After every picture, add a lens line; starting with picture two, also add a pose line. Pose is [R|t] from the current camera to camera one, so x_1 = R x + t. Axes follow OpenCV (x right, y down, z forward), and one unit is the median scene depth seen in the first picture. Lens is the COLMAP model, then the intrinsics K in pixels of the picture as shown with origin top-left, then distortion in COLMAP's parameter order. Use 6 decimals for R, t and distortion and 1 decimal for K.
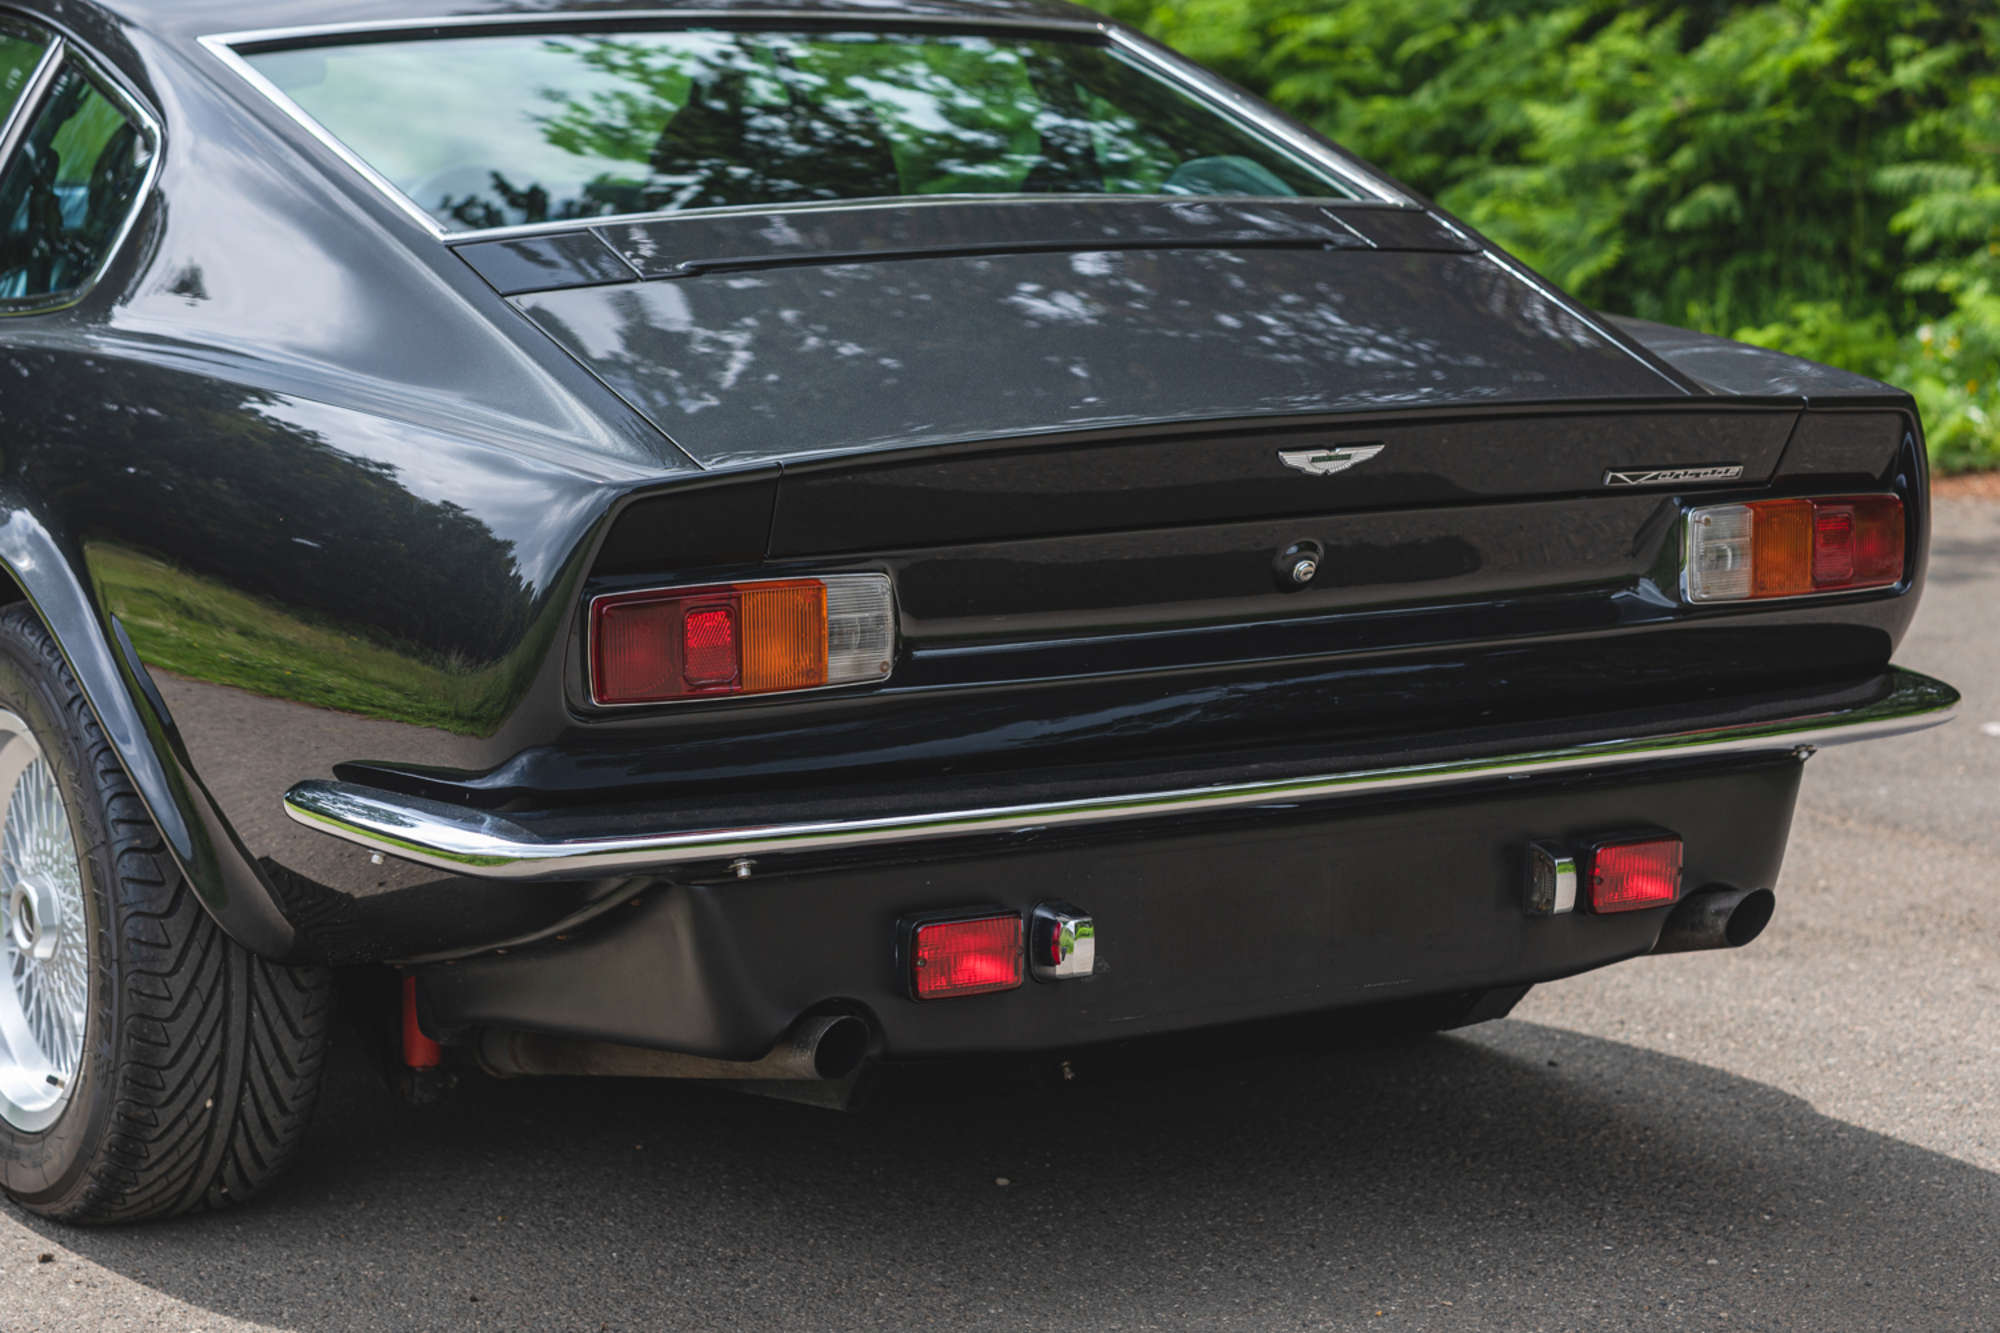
lens RADIAL K [[4775.2, 0, 1000.0], [0, 4775.2, 666.5], [0, 0, 1]] dist [-0.324673, 0.571700]
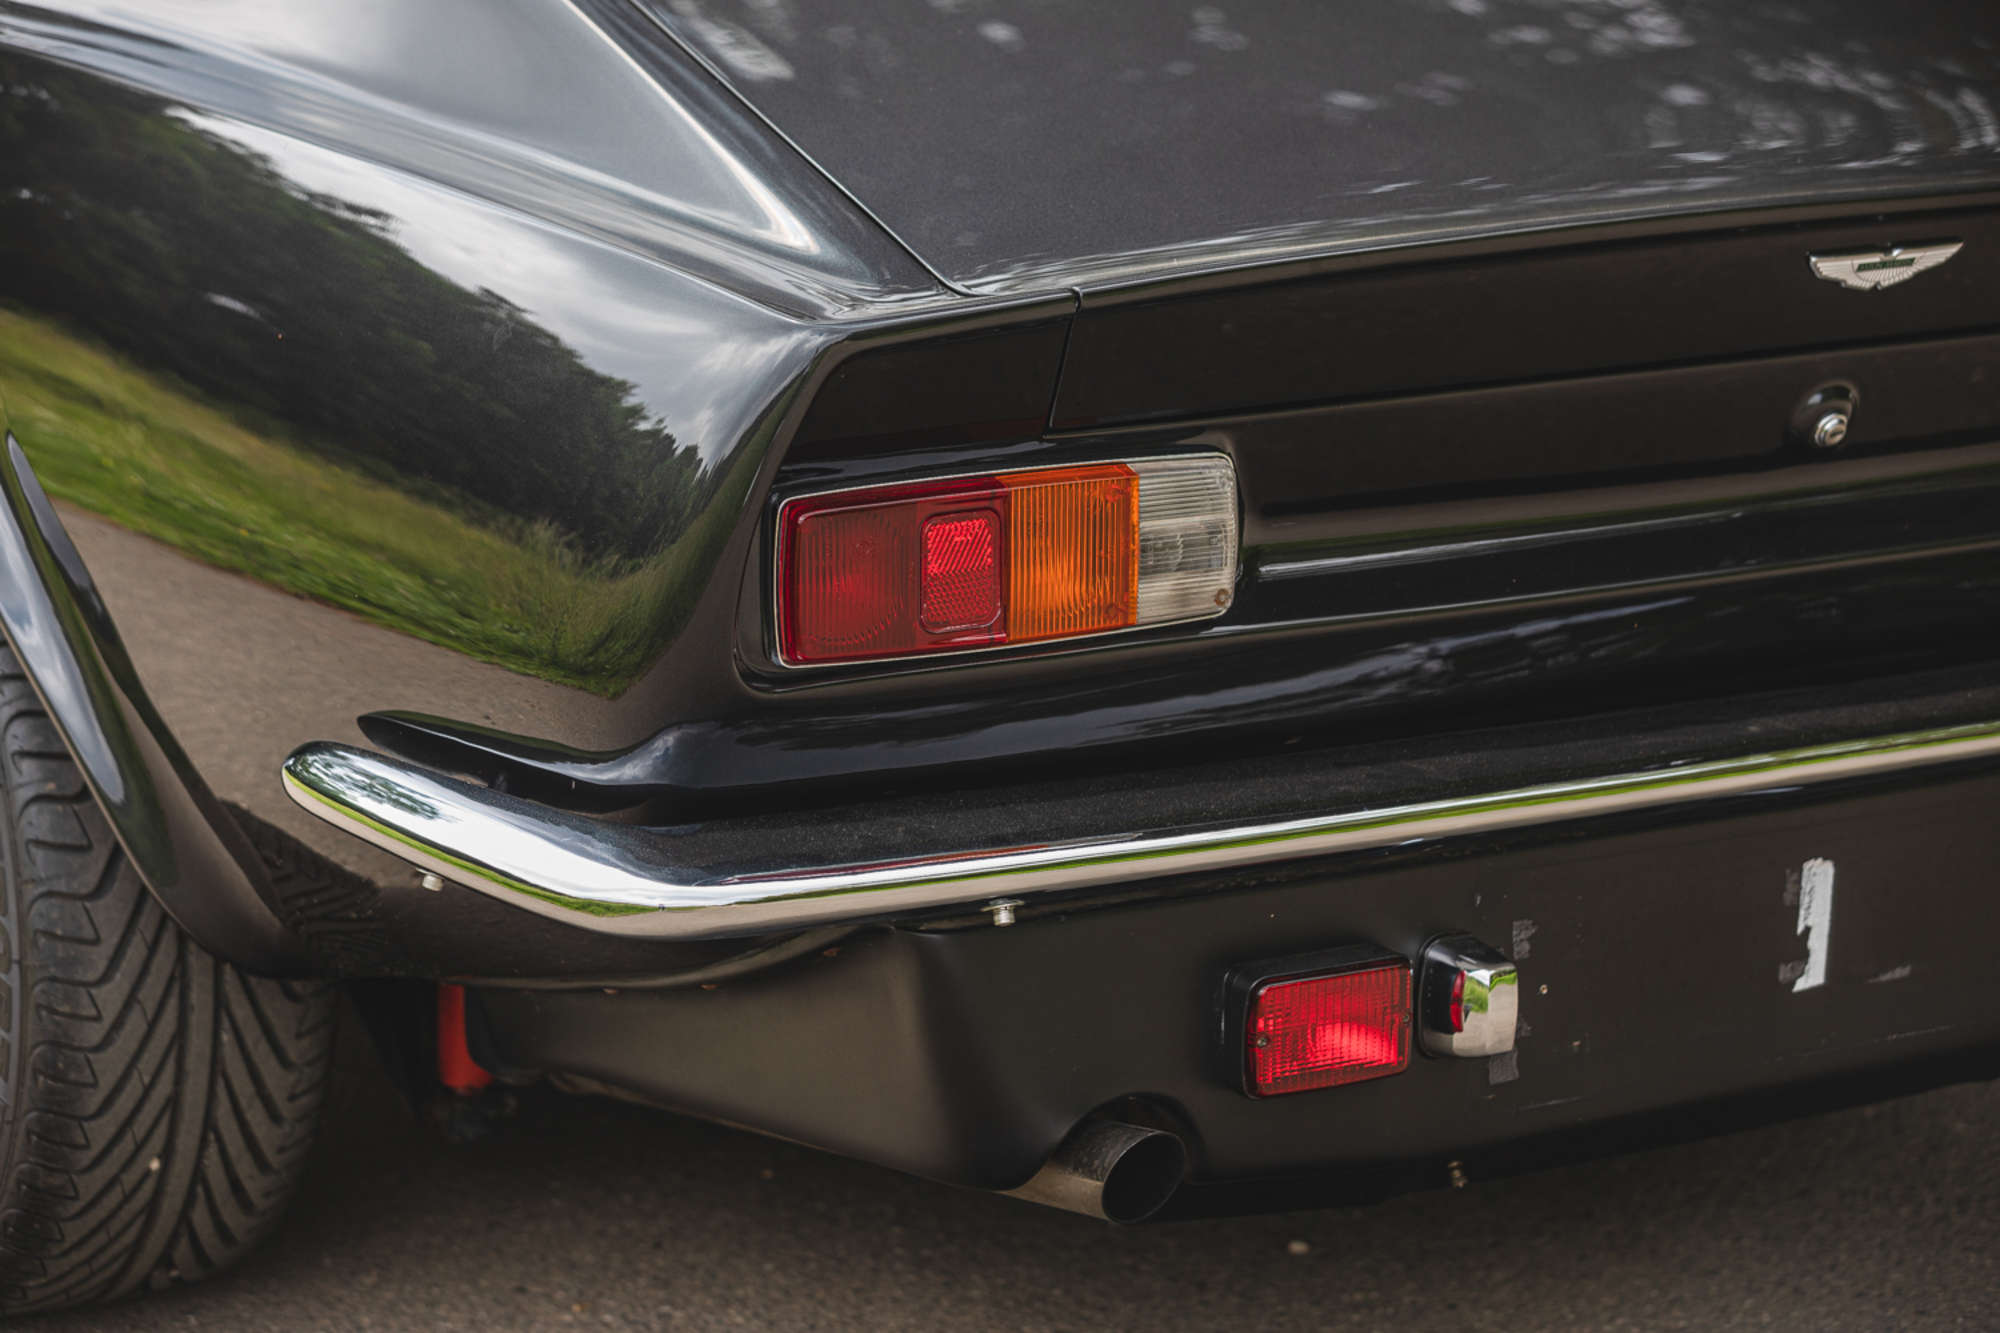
lens RADIAL K [[5481.6, 0, 1000.0], [0, 5481.6, 666.5], [0, 0, 1]] dist [-0.077863, 0.014511]
pose [[0.999873, 0.015913, -0.000191, -0.048251], [-0.015837, 0.996127, 0.086490, -0.048680], [0.001567, -0.086476, 0.996253, 0.230404]]
